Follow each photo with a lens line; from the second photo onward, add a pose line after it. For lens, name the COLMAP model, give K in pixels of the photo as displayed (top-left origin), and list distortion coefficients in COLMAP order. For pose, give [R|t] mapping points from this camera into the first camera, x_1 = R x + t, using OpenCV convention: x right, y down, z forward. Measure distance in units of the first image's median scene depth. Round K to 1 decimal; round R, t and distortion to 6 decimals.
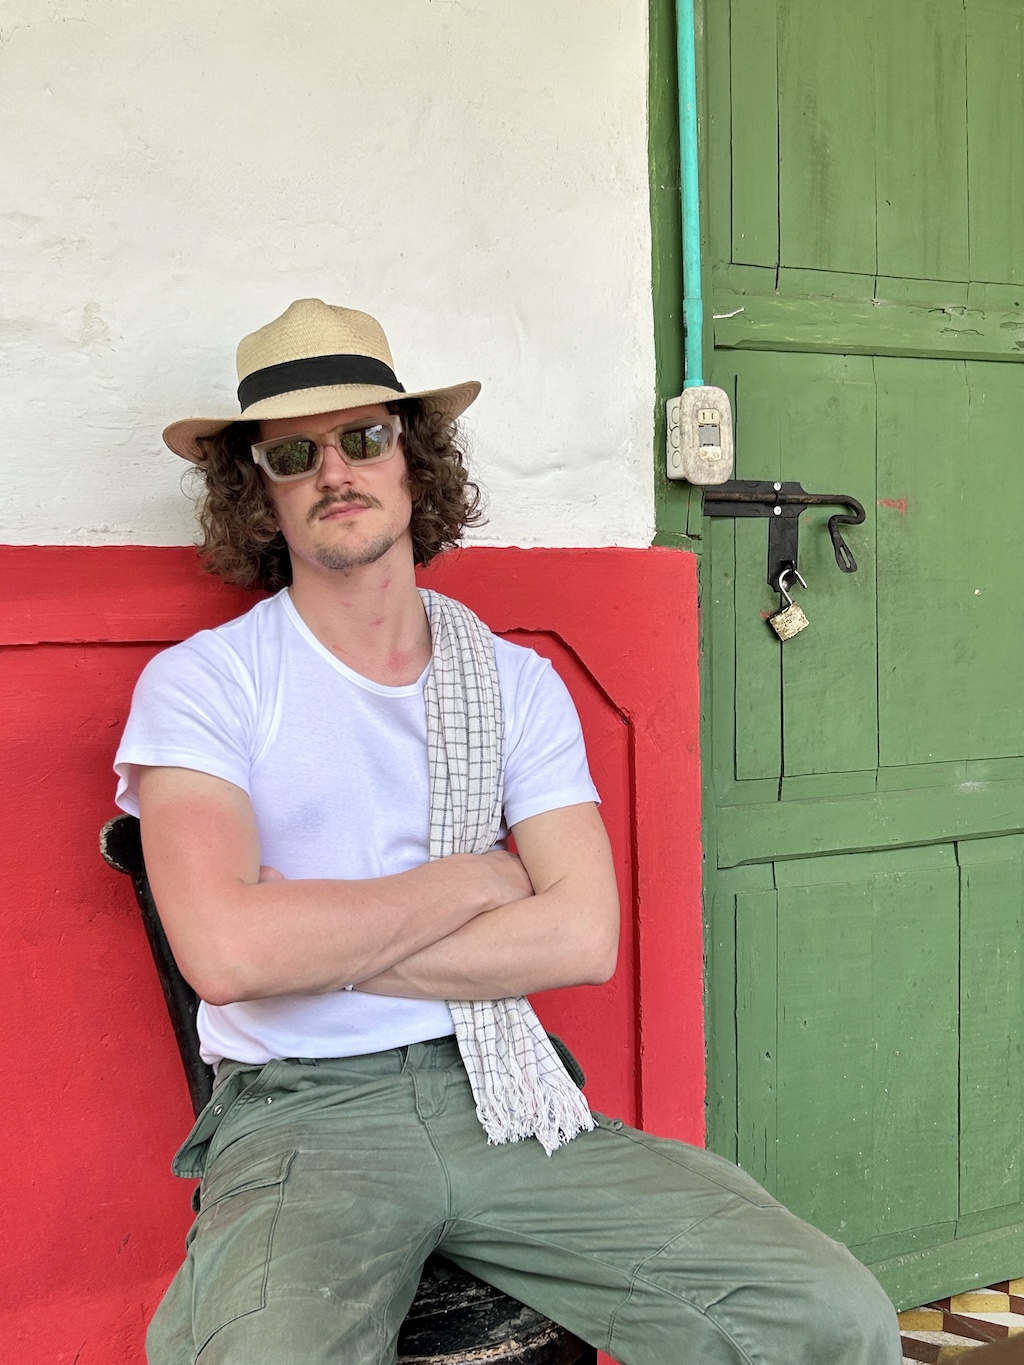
lens RADIAL K [[1509.9, 0, 512.0], [0, 1509.9, 682.5], [0, 0, 1]] dist [0.164070, -0.455367]
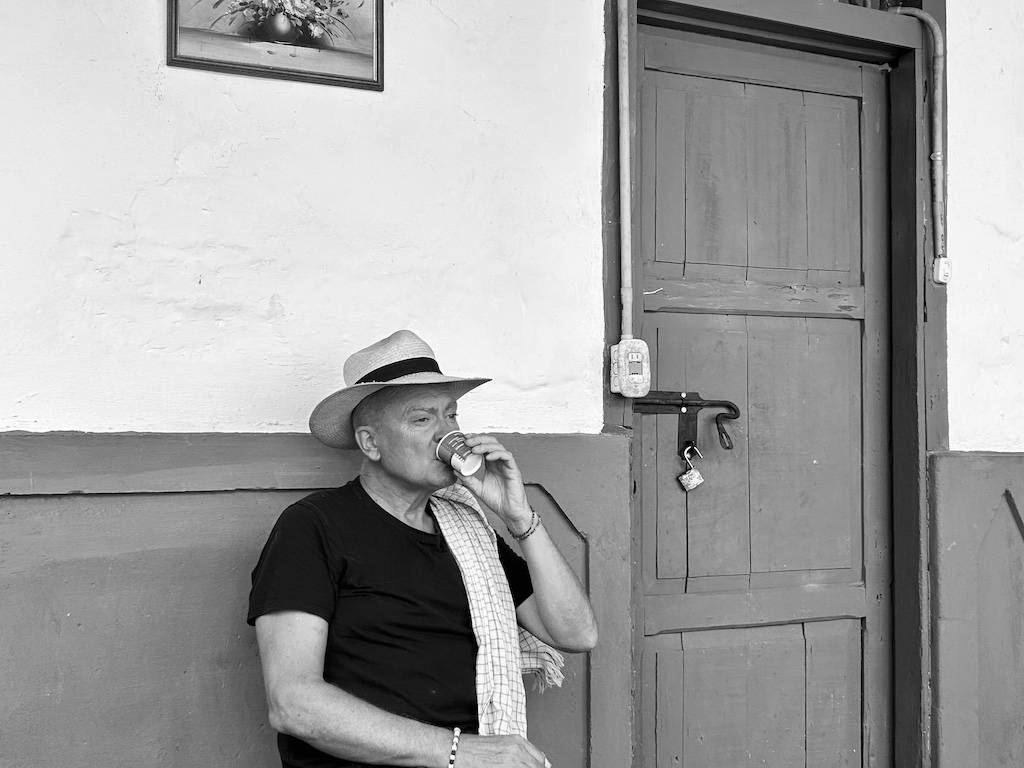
lens RADIAL K [[1132.7, 0, 512.0], [0, 1132.7, 384.0], [0, 0, 1]] dist [0.164070, -0.455367]
pose [[0.999283, 0.019729, -0.032301, 0.034533], [-0.022810, 0.994925, -0.098000, -0.020116], [0.030203, 0.098666, 0.994662, -0.237213]]
